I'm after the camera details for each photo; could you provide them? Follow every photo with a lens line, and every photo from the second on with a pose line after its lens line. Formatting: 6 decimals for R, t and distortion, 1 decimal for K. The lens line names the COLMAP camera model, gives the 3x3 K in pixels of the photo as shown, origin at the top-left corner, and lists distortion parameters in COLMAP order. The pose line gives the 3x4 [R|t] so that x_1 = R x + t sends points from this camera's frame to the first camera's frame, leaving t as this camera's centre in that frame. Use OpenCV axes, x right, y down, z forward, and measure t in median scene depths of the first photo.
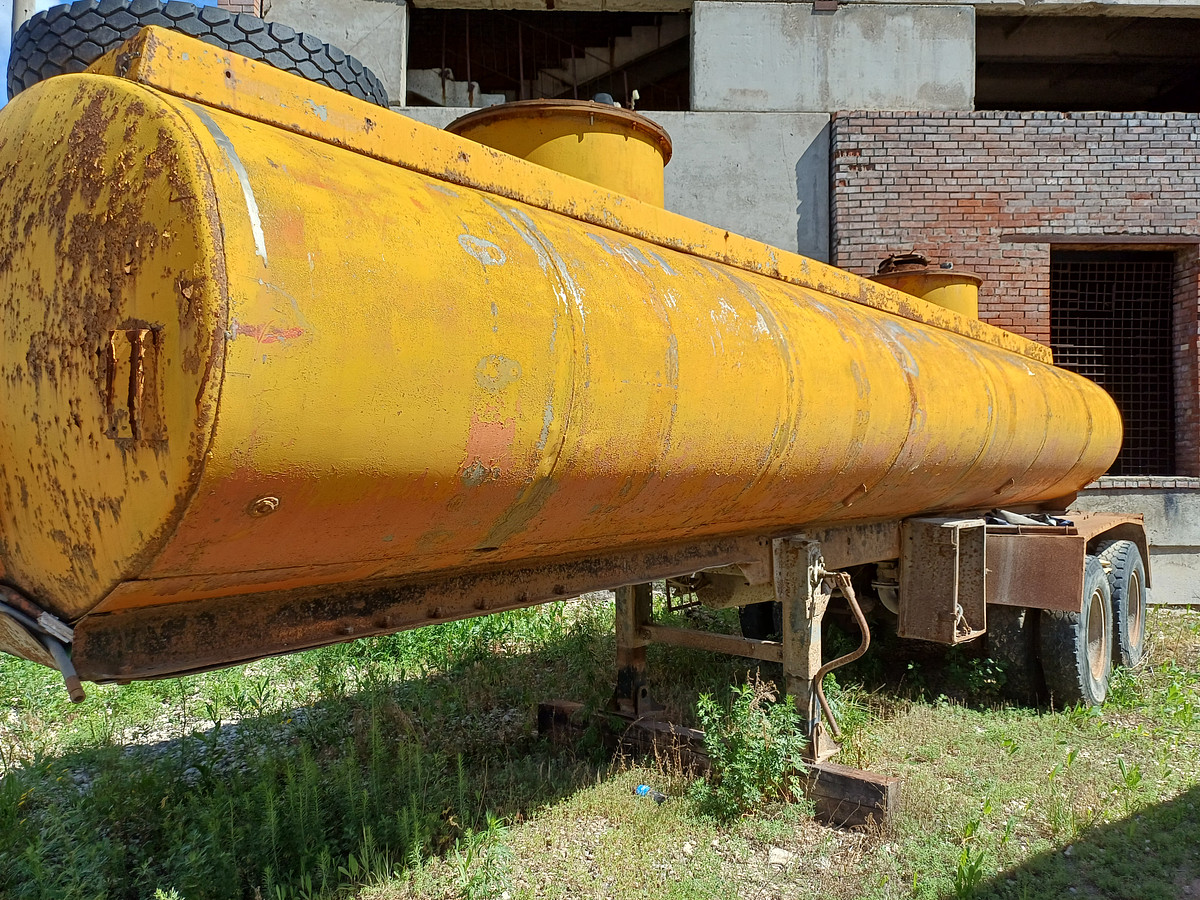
lens RADIAL K [[904.0, 0, 600.0], [0, 904.0, 450.0], [0, 0, 1]] dist [0.075297, -0.060251]
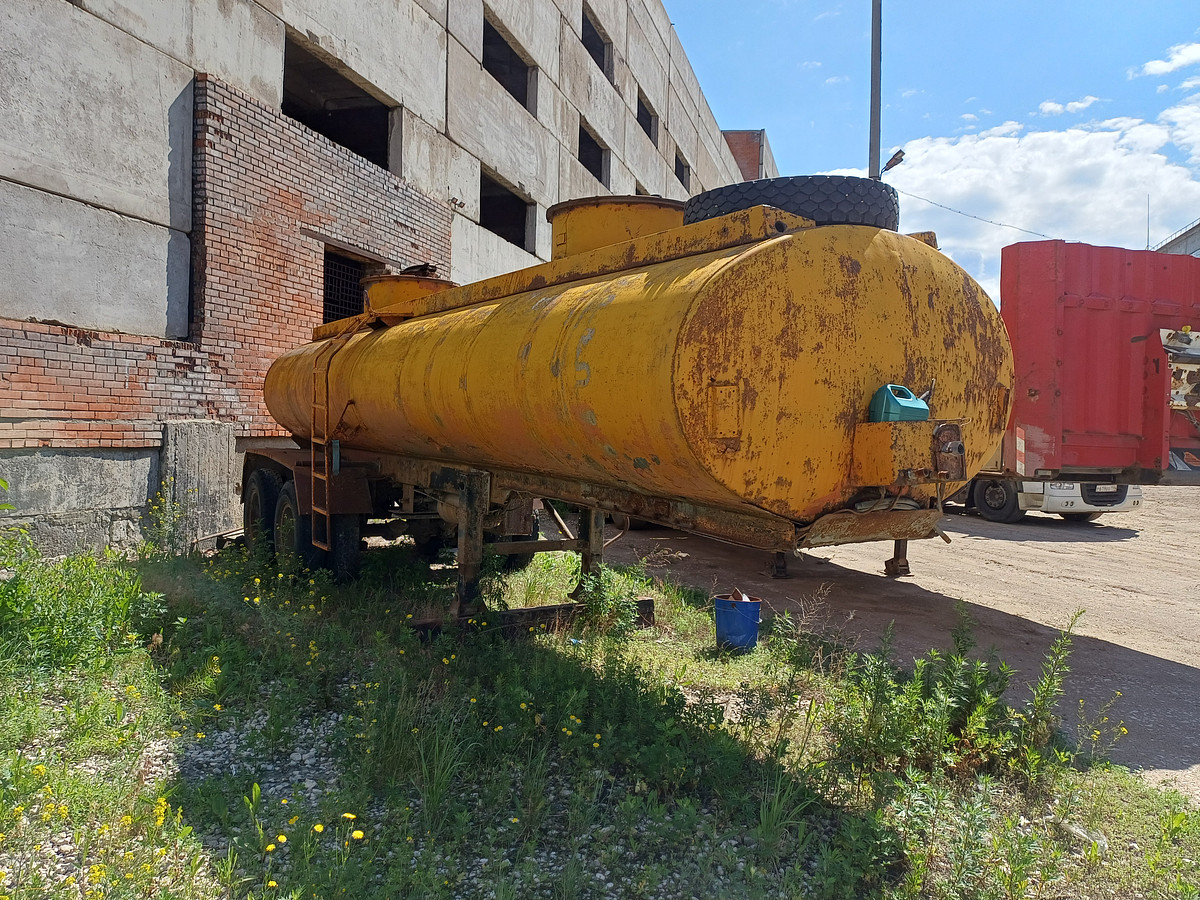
lens RADIAL K [[904.0, 0, 600.0], [0, 904.0, 450.0], [0, 0, 1]] dist [0.075297, -0.060251]
pose [[0.313707, -0.022035, 0.949264, -0.598929], [-0.042102, 0.998425, 0.037090, -0.000341], [-0.948586, -0.051601, 0.312285, 0.227222]]
